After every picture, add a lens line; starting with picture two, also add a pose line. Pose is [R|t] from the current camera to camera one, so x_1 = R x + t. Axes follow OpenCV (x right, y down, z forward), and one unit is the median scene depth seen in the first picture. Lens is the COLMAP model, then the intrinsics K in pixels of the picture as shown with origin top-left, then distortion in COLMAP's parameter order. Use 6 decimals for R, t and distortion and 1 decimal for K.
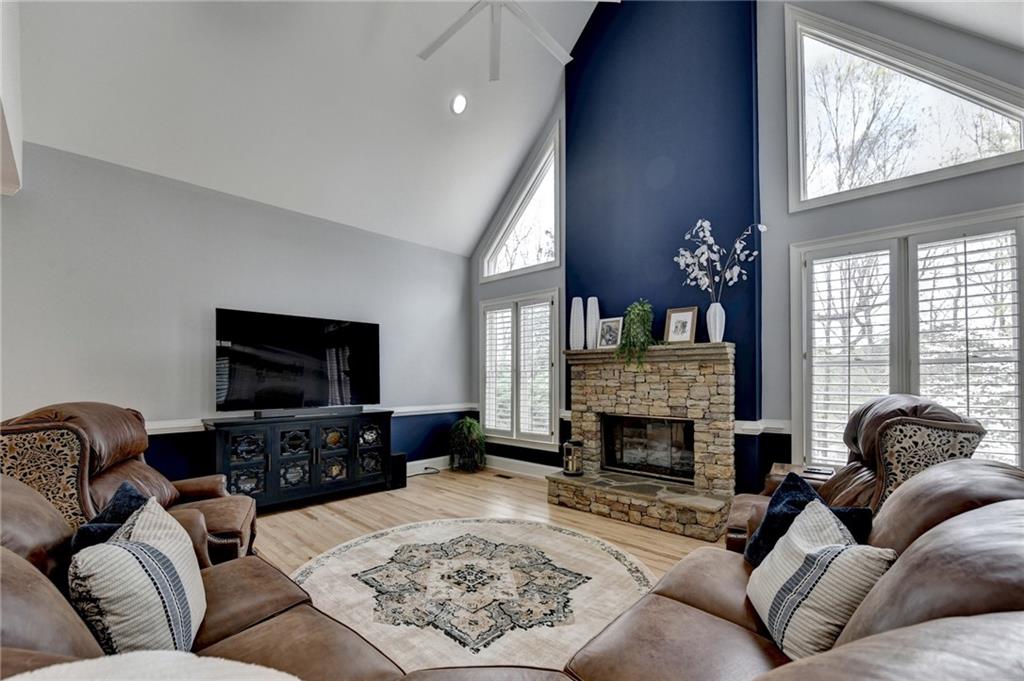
lens RADIAL K [[418.6, 0, 494.4], [0, 418.6, 375.3], [0, 0, 1]] dist [-0.016123, -0.000503]
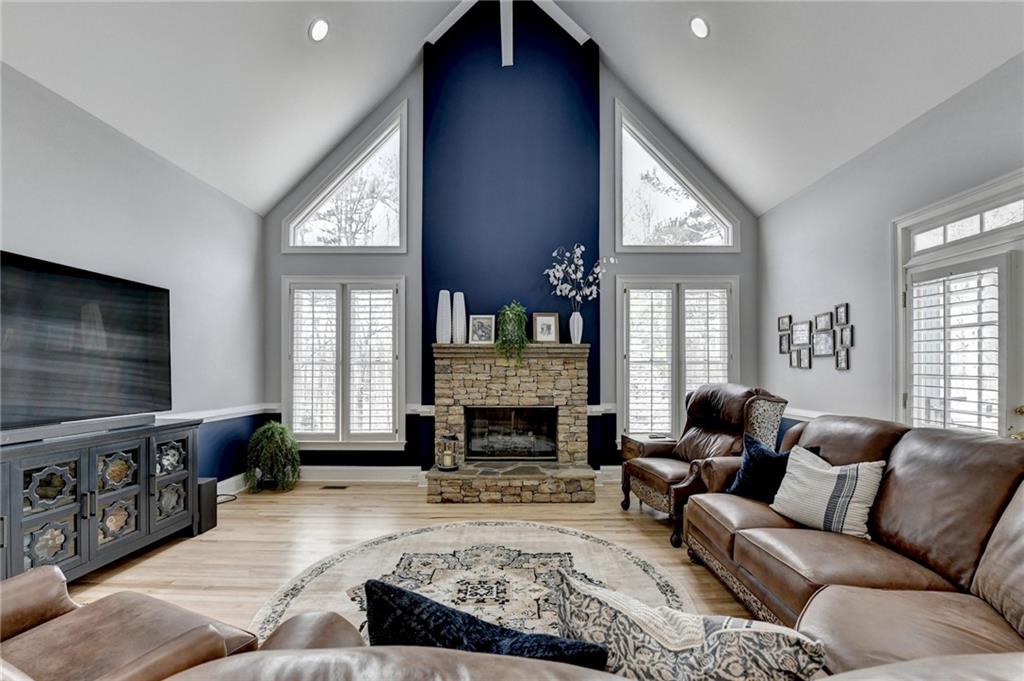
lens RADIAL K [[418.6, 0, 514.6], [0, 418.6, 369.7], [0, 0, 1]] dist [-0.016123, -0.000503]
pose [[0.729686, 0.005275, 0.683762, -0.401513], [-0.007349, 0.999973, 0.000128, 0.000172], [-0.683743, -0.005118, 0.729705, 0.184866]]
